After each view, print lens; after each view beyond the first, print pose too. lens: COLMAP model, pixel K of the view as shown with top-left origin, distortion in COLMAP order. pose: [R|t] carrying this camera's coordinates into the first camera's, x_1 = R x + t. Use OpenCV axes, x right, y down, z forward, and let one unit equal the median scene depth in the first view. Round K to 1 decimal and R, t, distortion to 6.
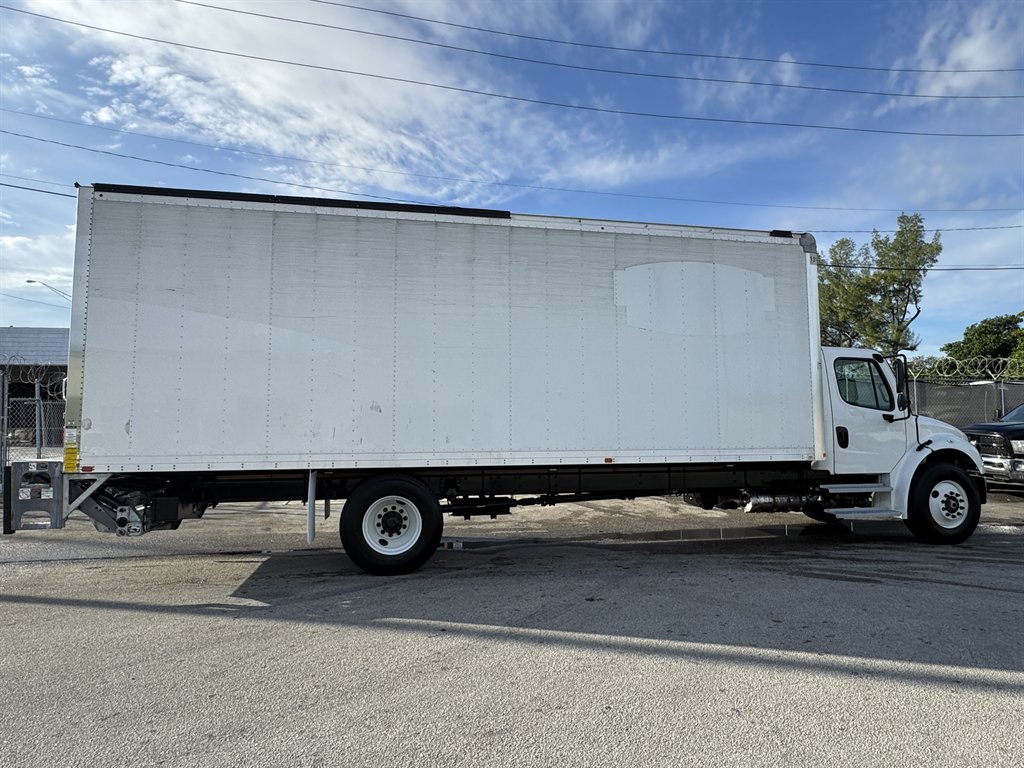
lens RADIAL K [[621.9, 0, 504.4], [0, 621.9, 381.3], [0, 0, 1]] dist [-0.005347, 0.002422]
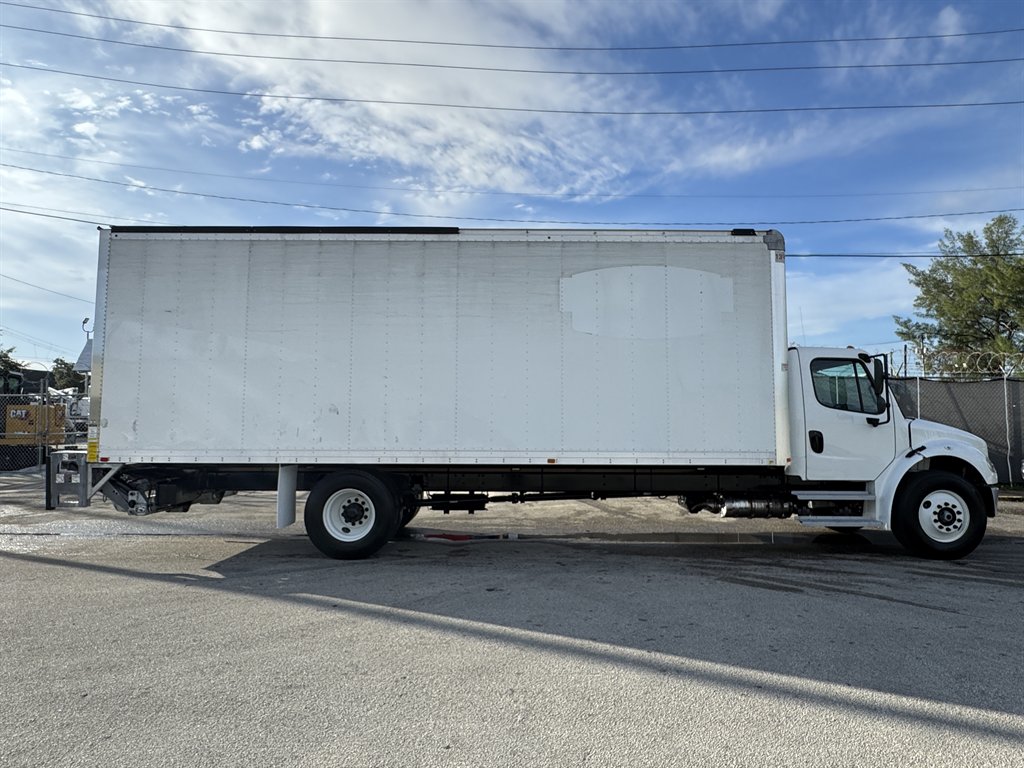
lens RADIAL K [[621.9, 0, 504.4], [0, 621.9, 381.3], [0, 0, 1]] dist [-0.005347, 0.002422]
pose [[0.979192, -0.006404, -0.202837, 0.259649], [0.007008, 0.999973, 0.002258, -0.007914], [0.202817, -0.003633, 0.979210, -0.030579]]
